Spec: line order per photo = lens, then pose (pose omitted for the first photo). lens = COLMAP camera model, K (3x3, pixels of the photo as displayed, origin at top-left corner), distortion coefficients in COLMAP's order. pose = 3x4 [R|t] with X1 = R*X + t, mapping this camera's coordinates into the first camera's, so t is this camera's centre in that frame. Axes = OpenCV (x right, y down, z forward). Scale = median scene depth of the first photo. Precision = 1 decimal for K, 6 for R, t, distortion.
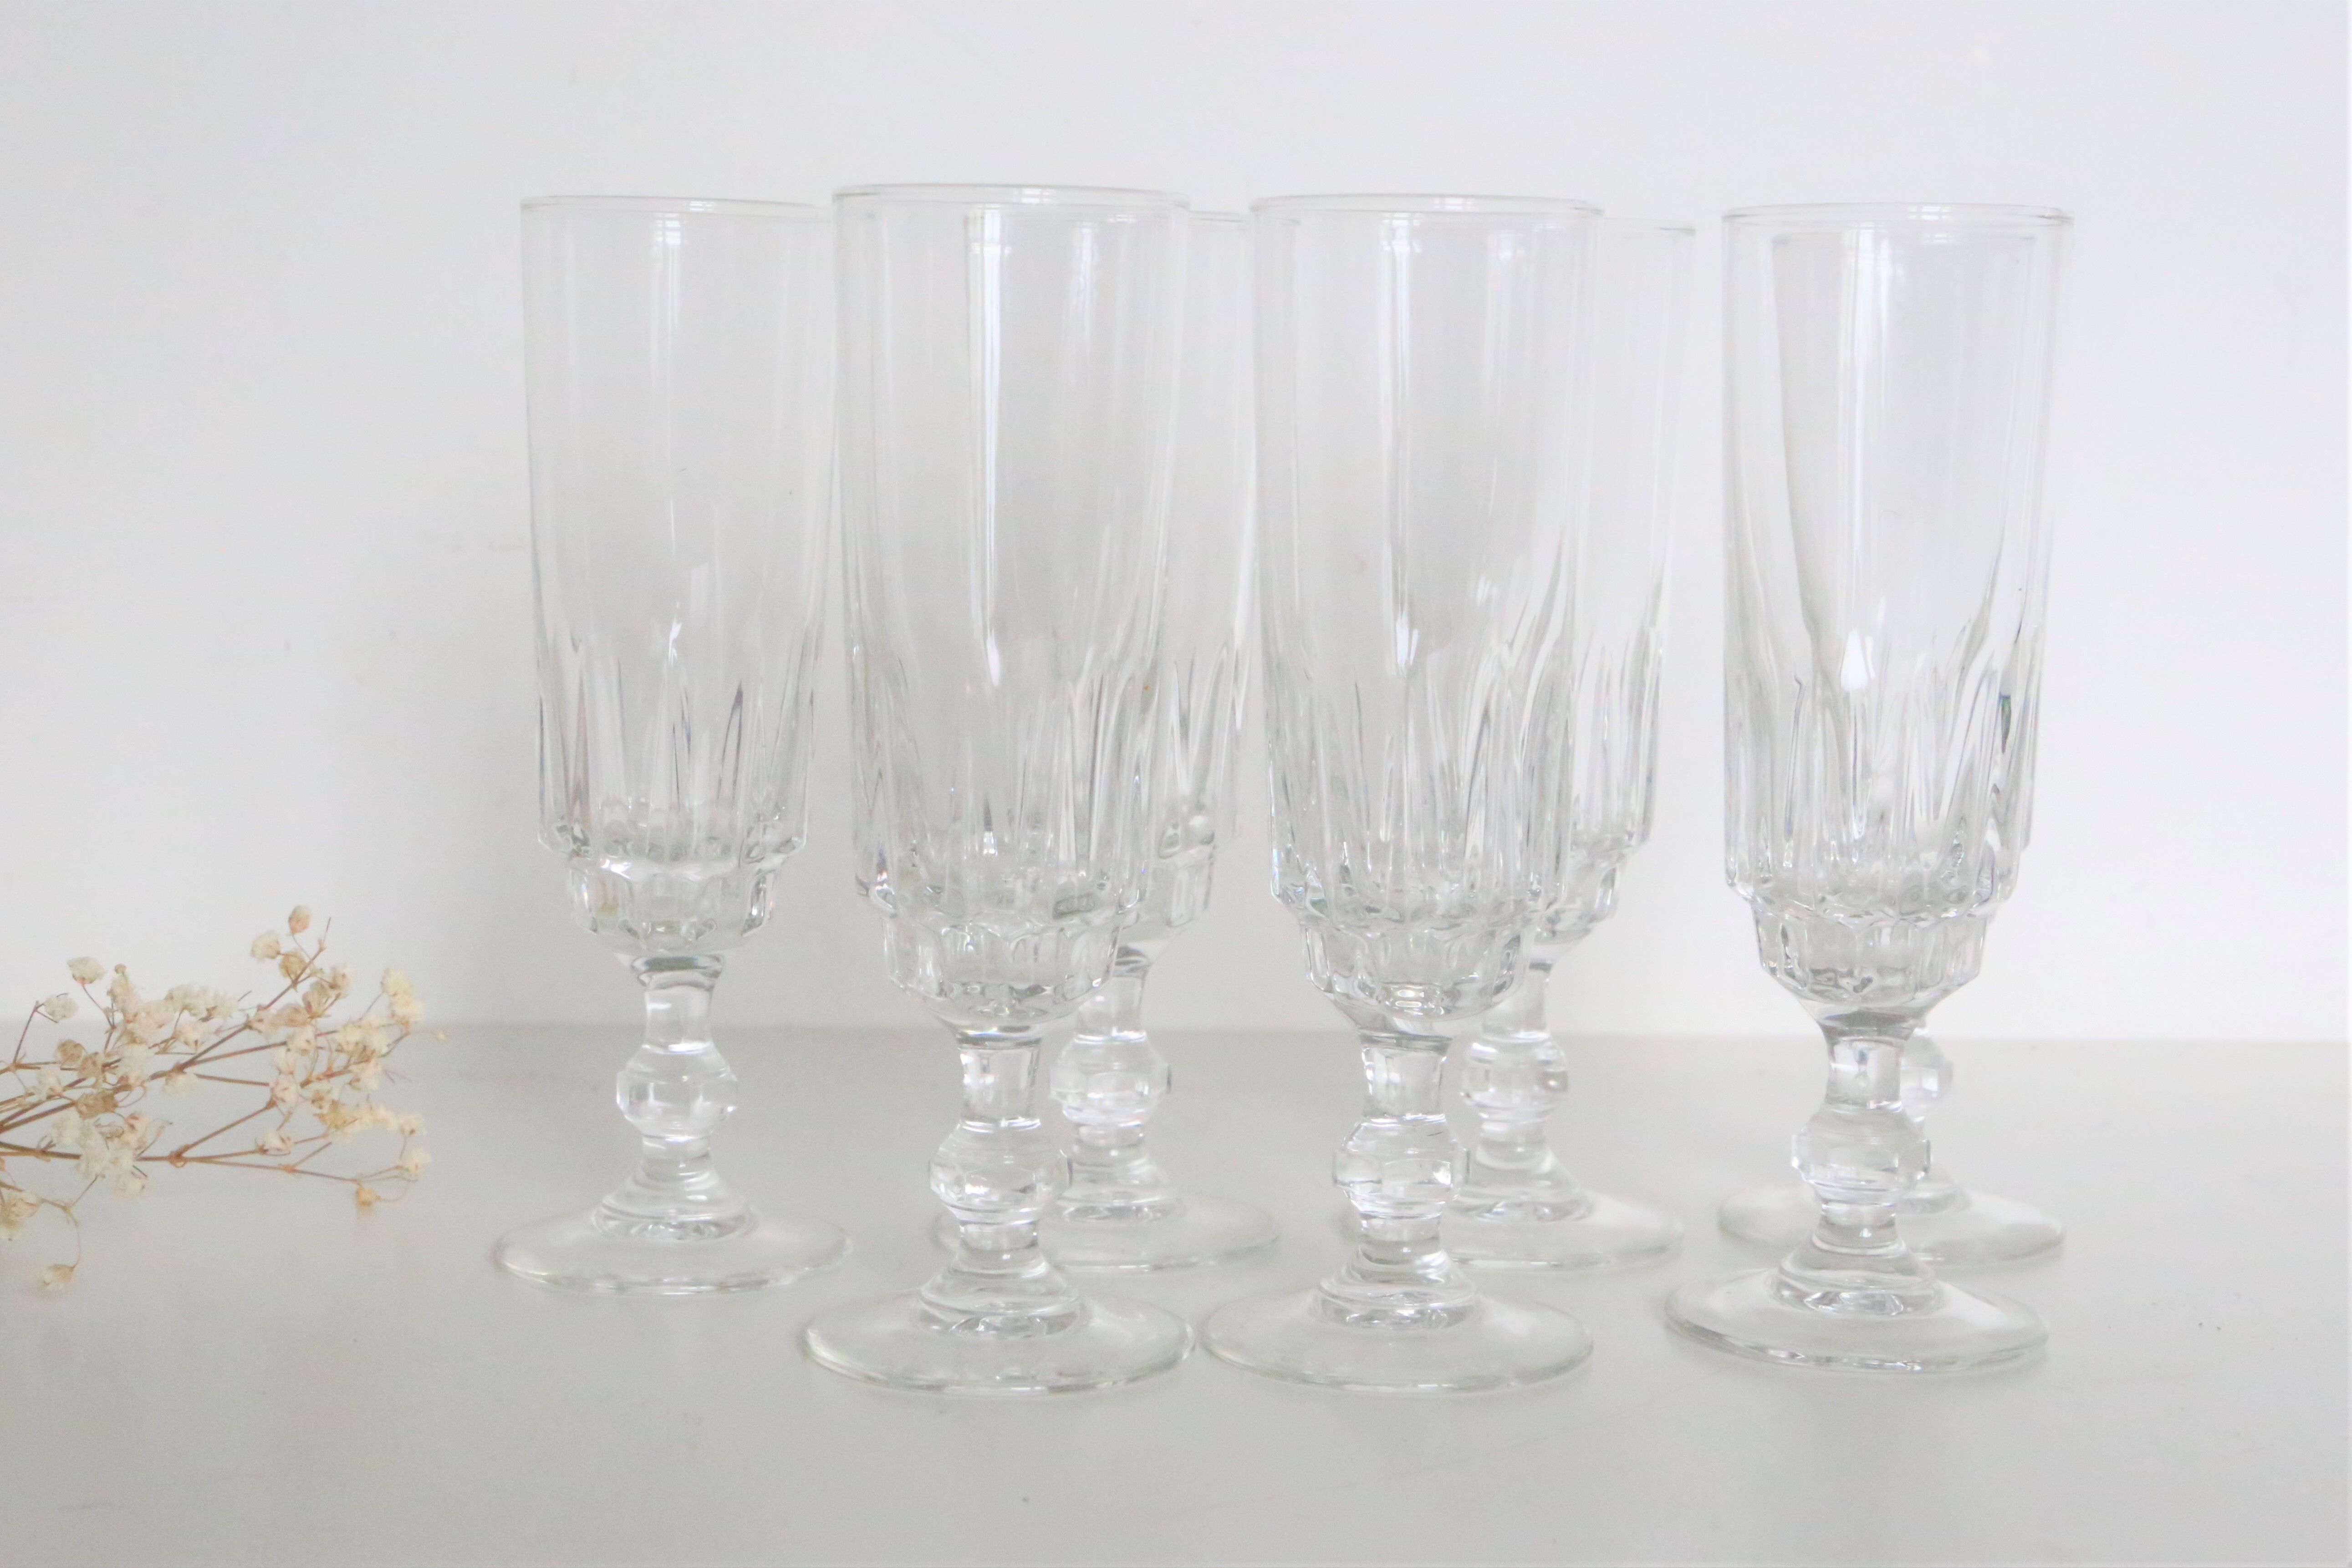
lens RADIAL K [[3898.3, 0, 1257.1], [0, 3898.3, 661.8], [0, 0, 1]] dist [-0.003967, 0.015592]
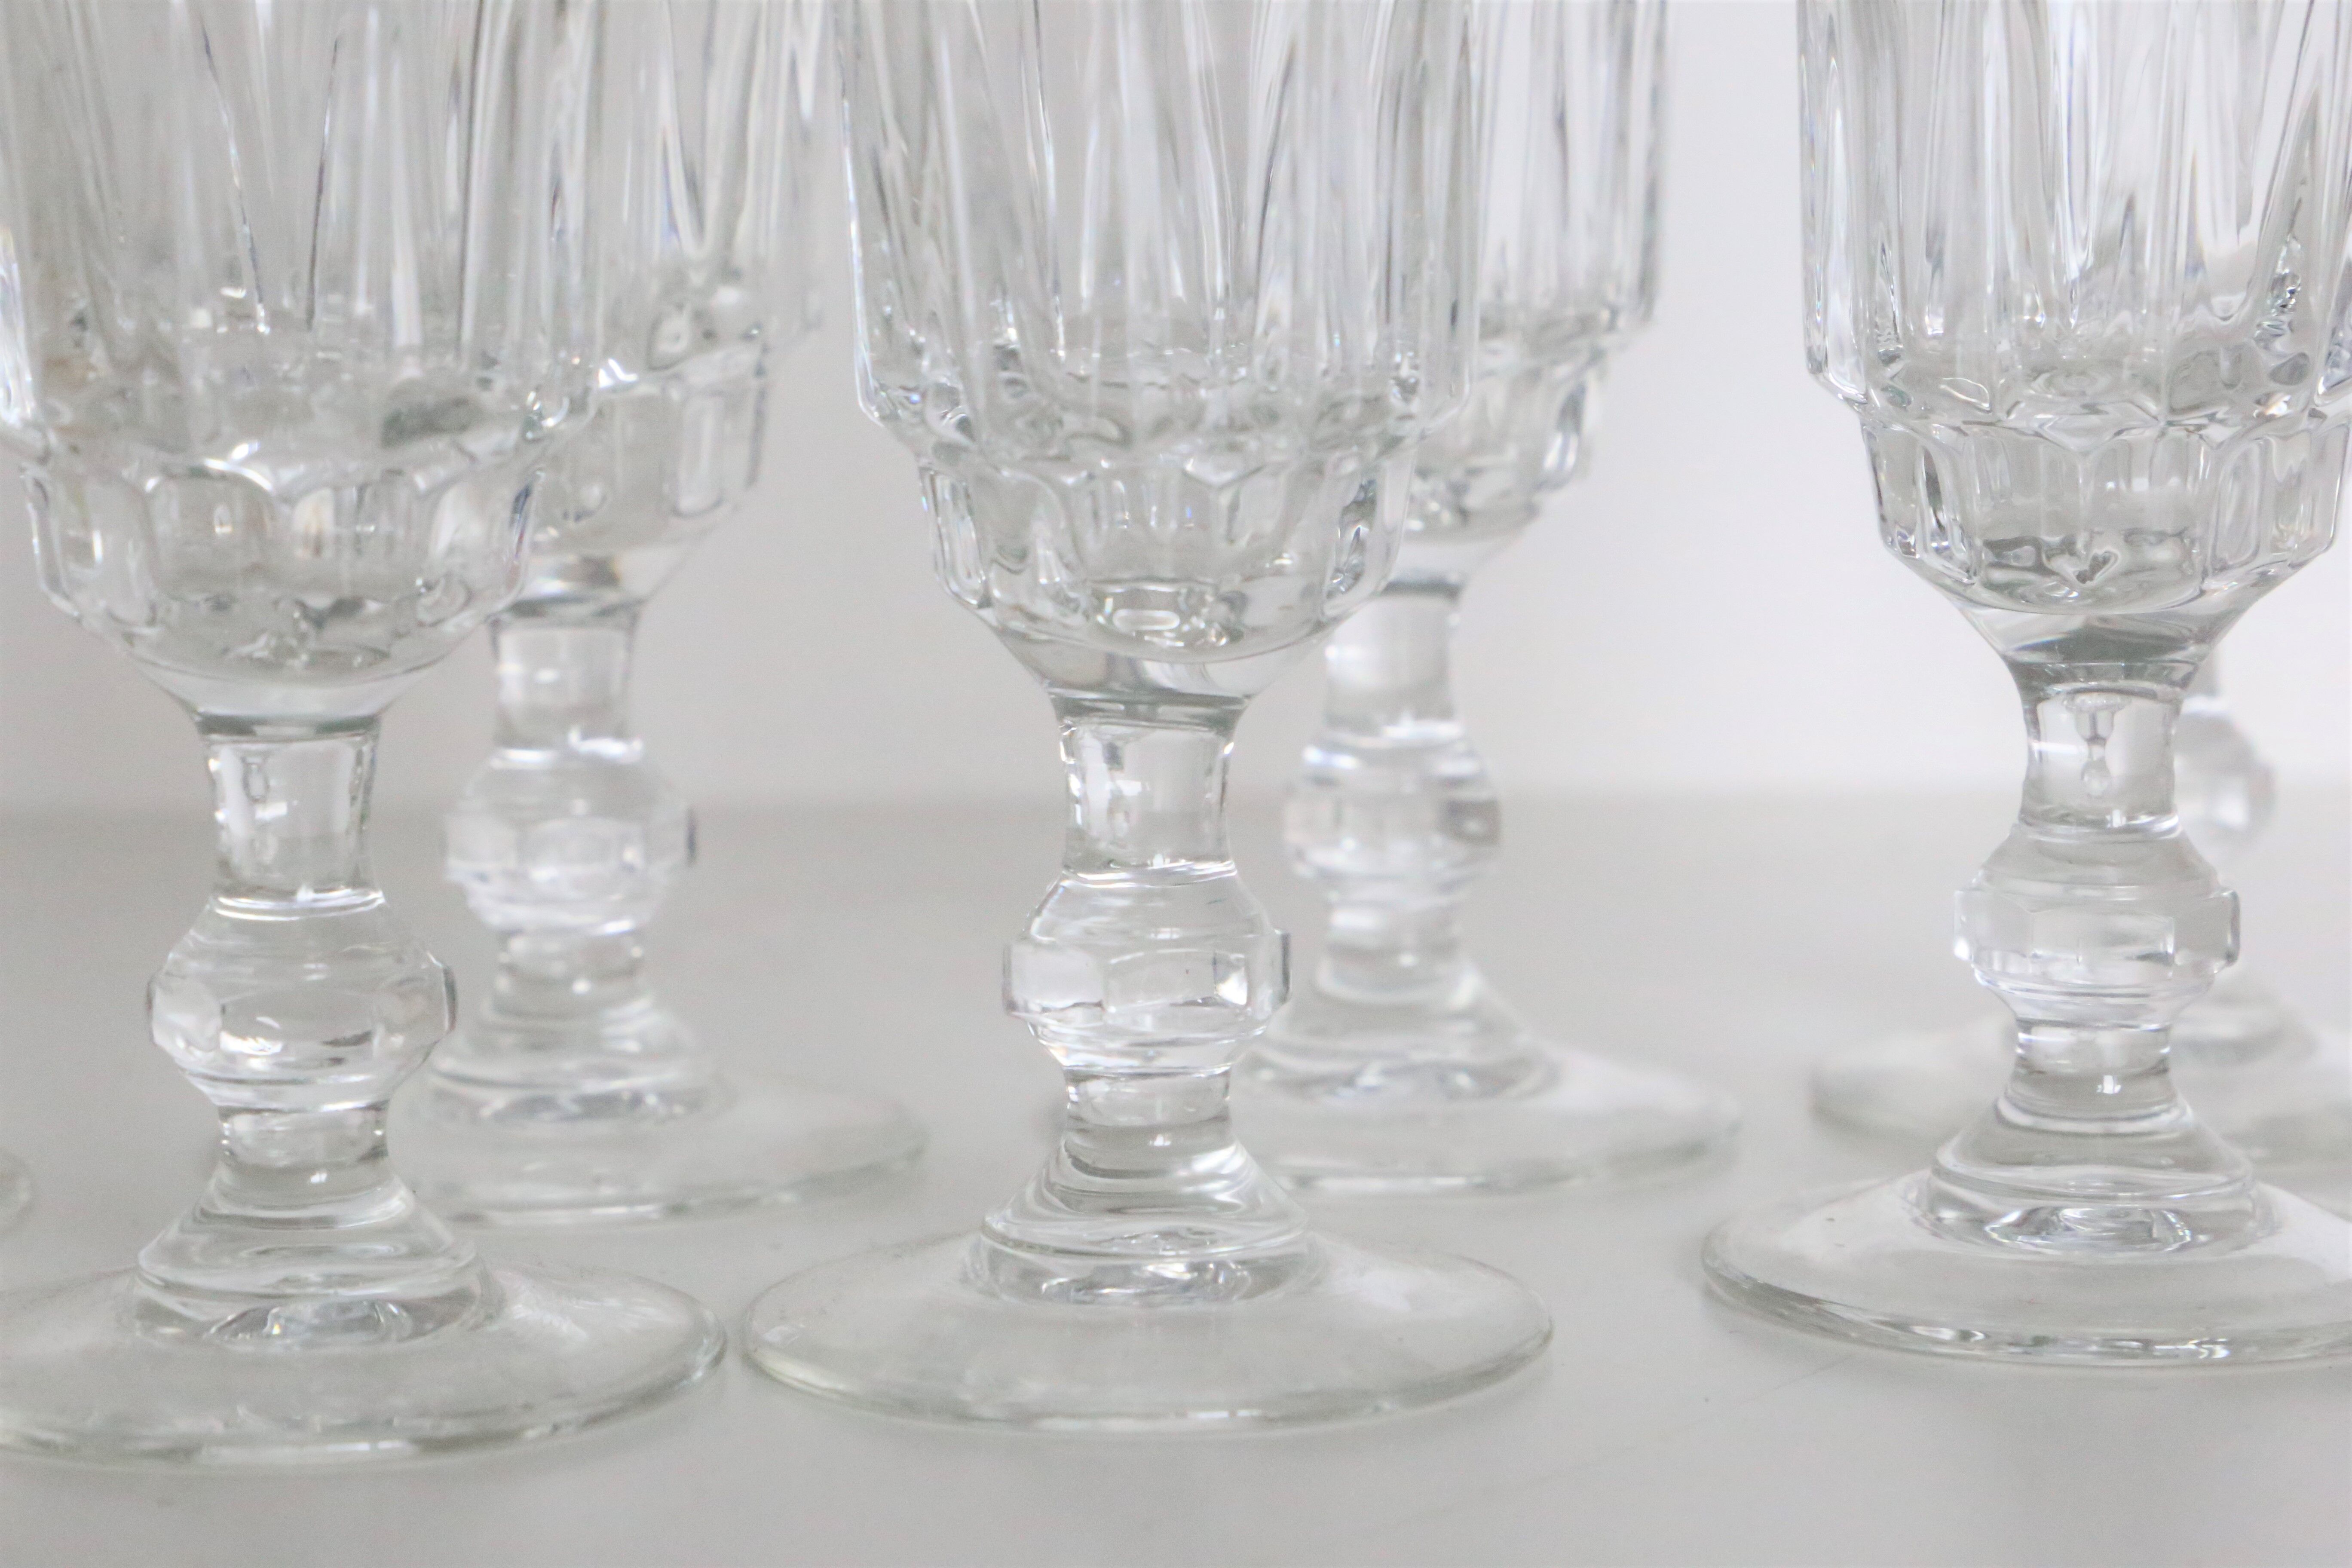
lens RADIAL K [[7117.6, 0, 1176.0], [0, 7117.6, 784.0], [0, 0, 1]] dist [0.075613, 0.381519]
pose [[0.999148, -0.030062, 0.028289, 0.015571], [0.027587, 0.996070, 0.084166, 0.030894], [-0.030708, -0.083314, 0.996050, 0.120130]]
